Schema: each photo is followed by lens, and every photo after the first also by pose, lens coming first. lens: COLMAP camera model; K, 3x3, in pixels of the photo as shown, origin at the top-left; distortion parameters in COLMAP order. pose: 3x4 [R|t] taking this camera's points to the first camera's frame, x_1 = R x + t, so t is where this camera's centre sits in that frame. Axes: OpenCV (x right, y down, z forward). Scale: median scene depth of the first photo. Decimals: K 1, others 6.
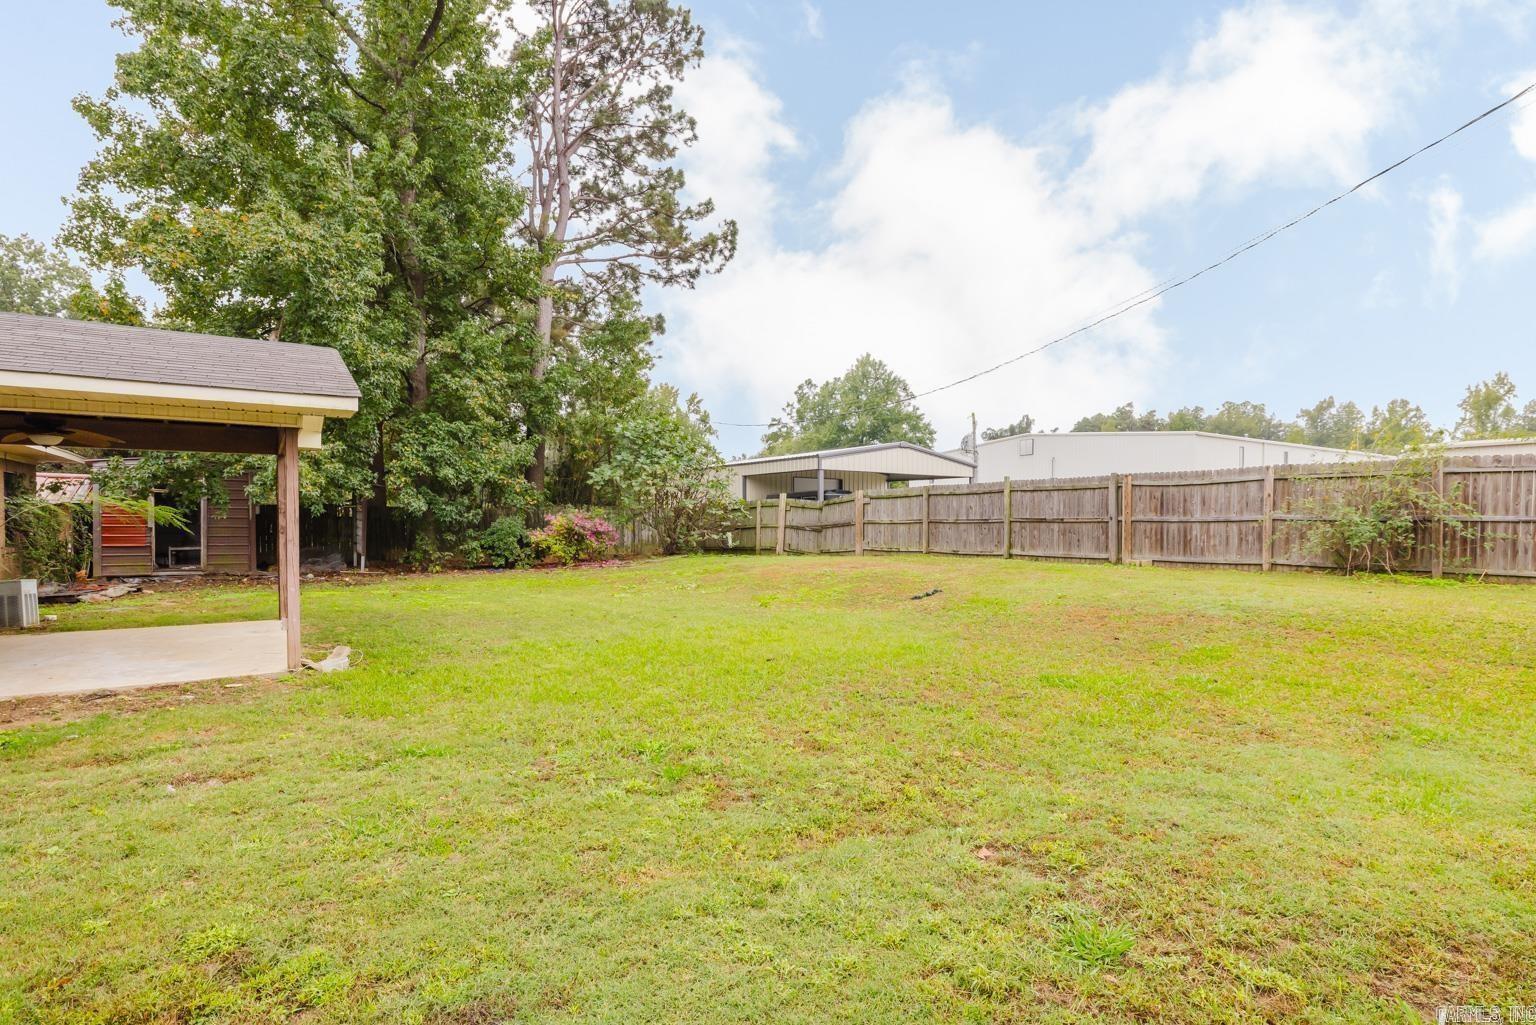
lens RADIAL K [[808.7, 0, 761.6], [0, 808.7, 521.0], [0, 0, 1]] dist [0.018218, 0.000097]
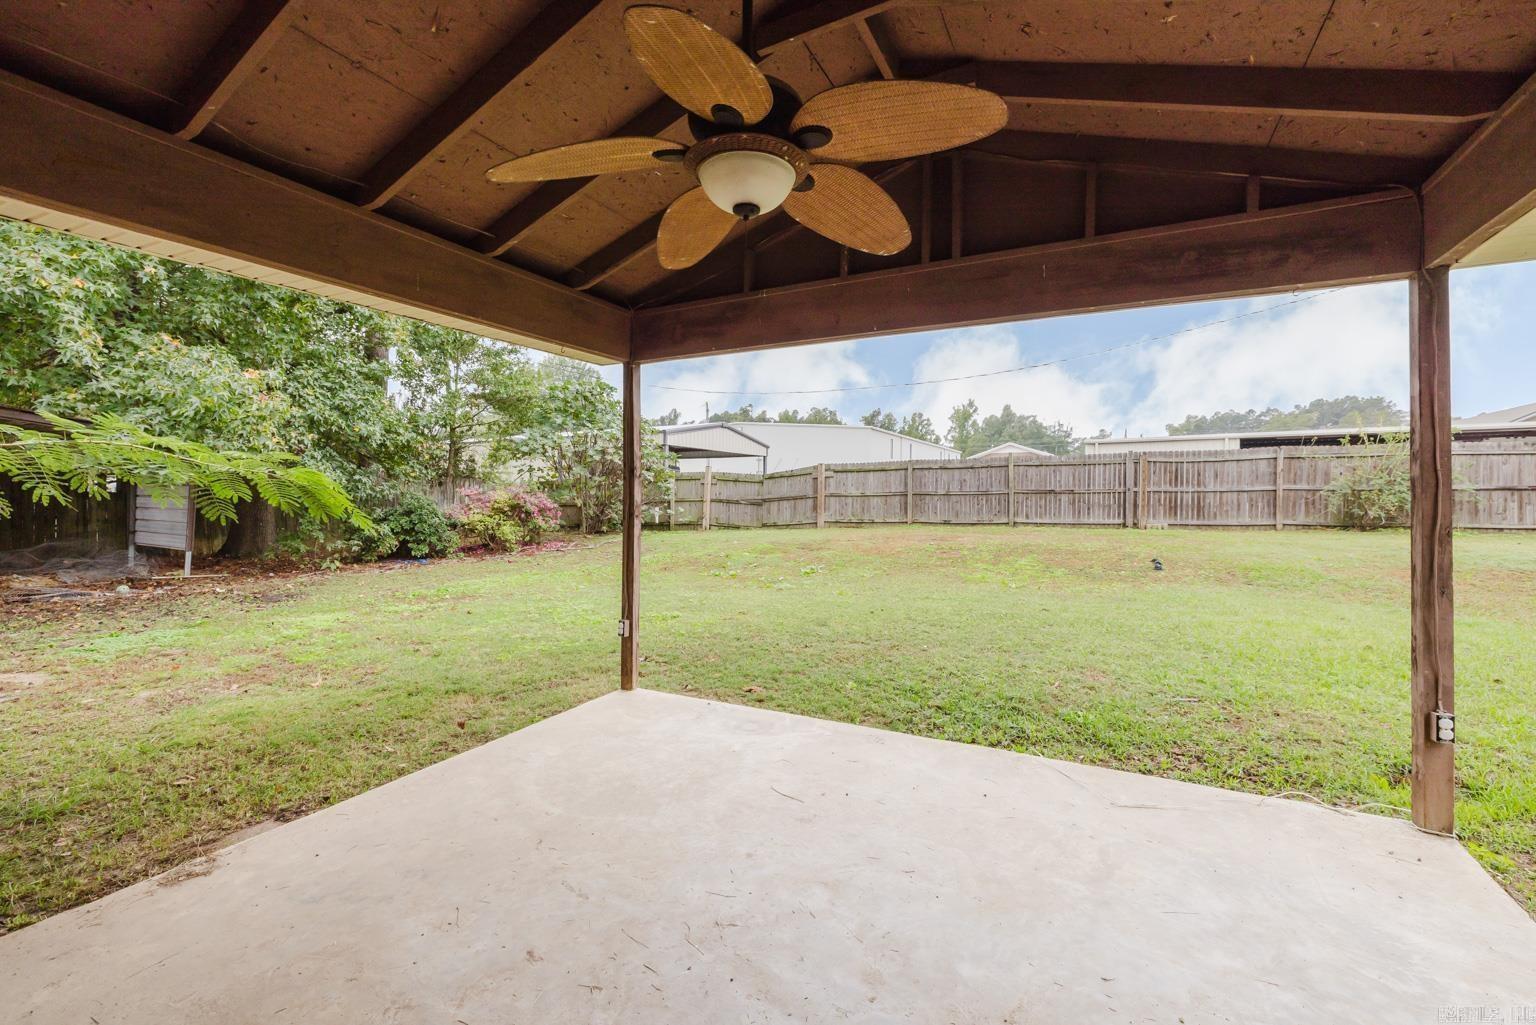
lens RADIAL K [[668.6, 0, 759.7], [0, 668.6, 512.2], [0, 0, 1]] dist [0.005175, 0.000110]
pose [[0.870305, -0.019526, 0.492125, -0.363838], [0.007363, 0.999618, 0.026640, -0.000083], [-0.492458, -0.019561, 0.870117, 0.300051]]
